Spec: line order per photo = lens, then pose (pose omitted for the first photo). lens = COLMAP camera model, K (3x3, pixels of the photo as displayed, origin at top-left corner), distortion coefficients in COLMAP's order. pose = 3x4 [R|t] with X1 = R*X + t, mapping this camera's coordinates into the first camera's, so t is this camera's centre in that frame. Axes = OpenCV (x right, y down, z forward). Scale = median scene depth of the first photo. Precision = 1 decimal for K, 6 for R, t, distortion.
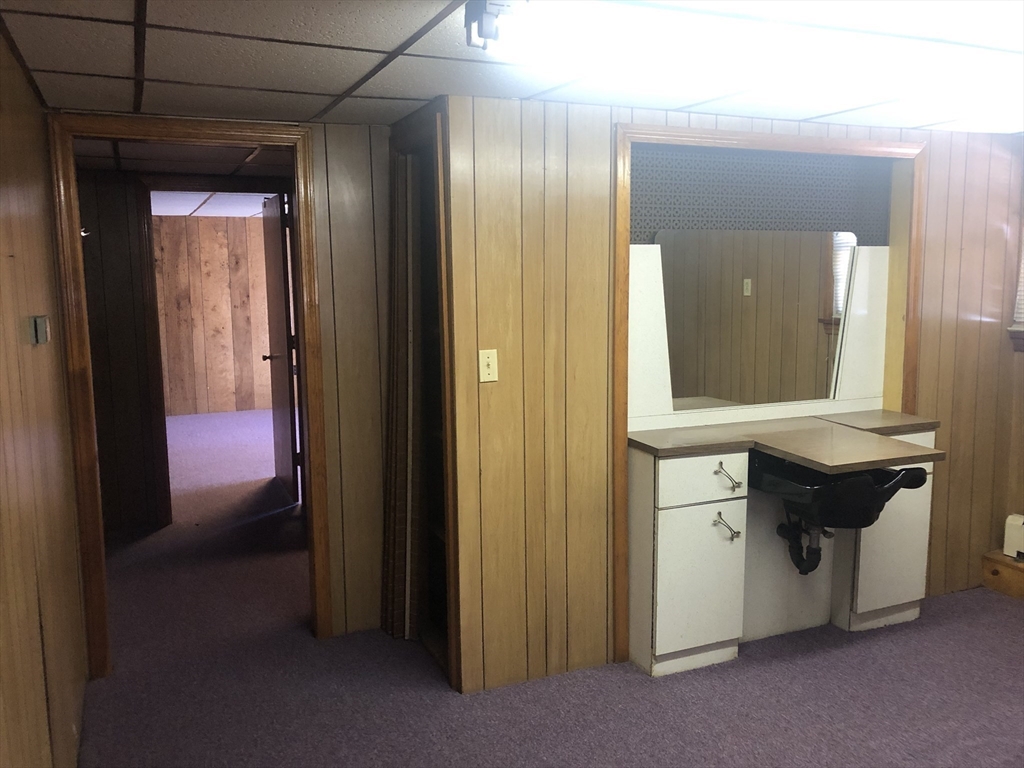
lens RADIAL K [[833.4, 0, 508.4], [0, 833.4, 377.5], [0, 0, 1]] dist [0.057142, -0.068303]
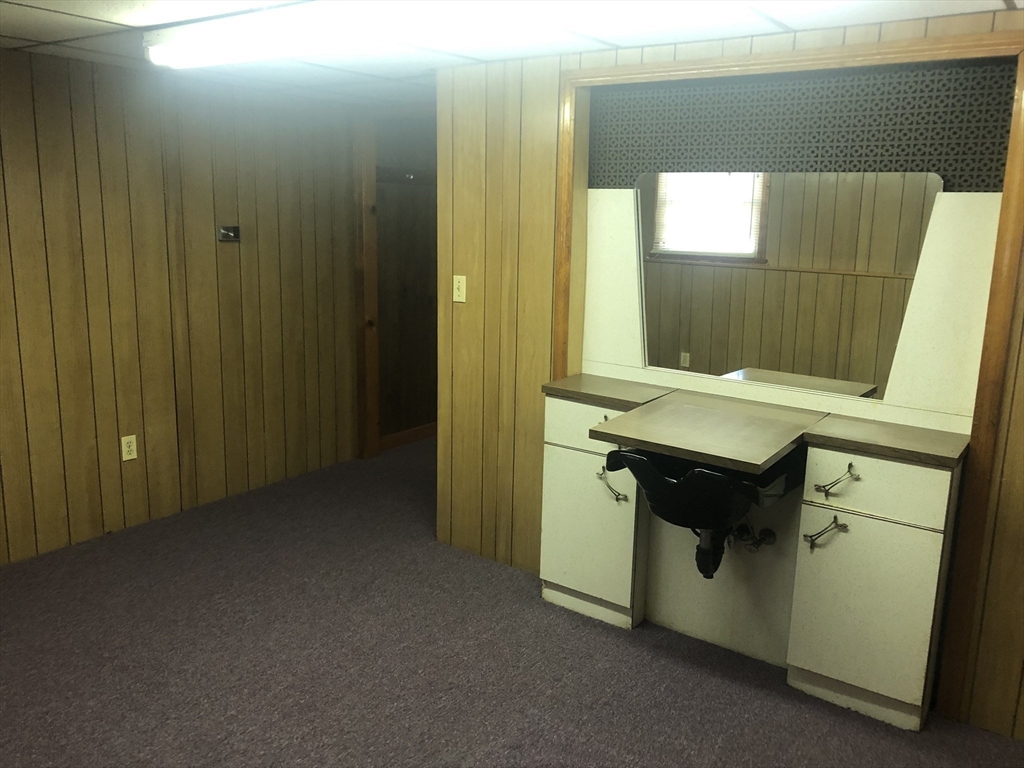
lens RADIAL K [[833.4, 0, 509.1], [0, 833.4, 385.4], [0, 0, 1]] dist [0.057142, -0.068303]
pose [[0.513220, 0.193417, -0.836179, 1.026907], [-0.146109, 0.979744, 0.136948, -0.051352], [0.845729, 0.051889, 0.531084, 0.400079]]
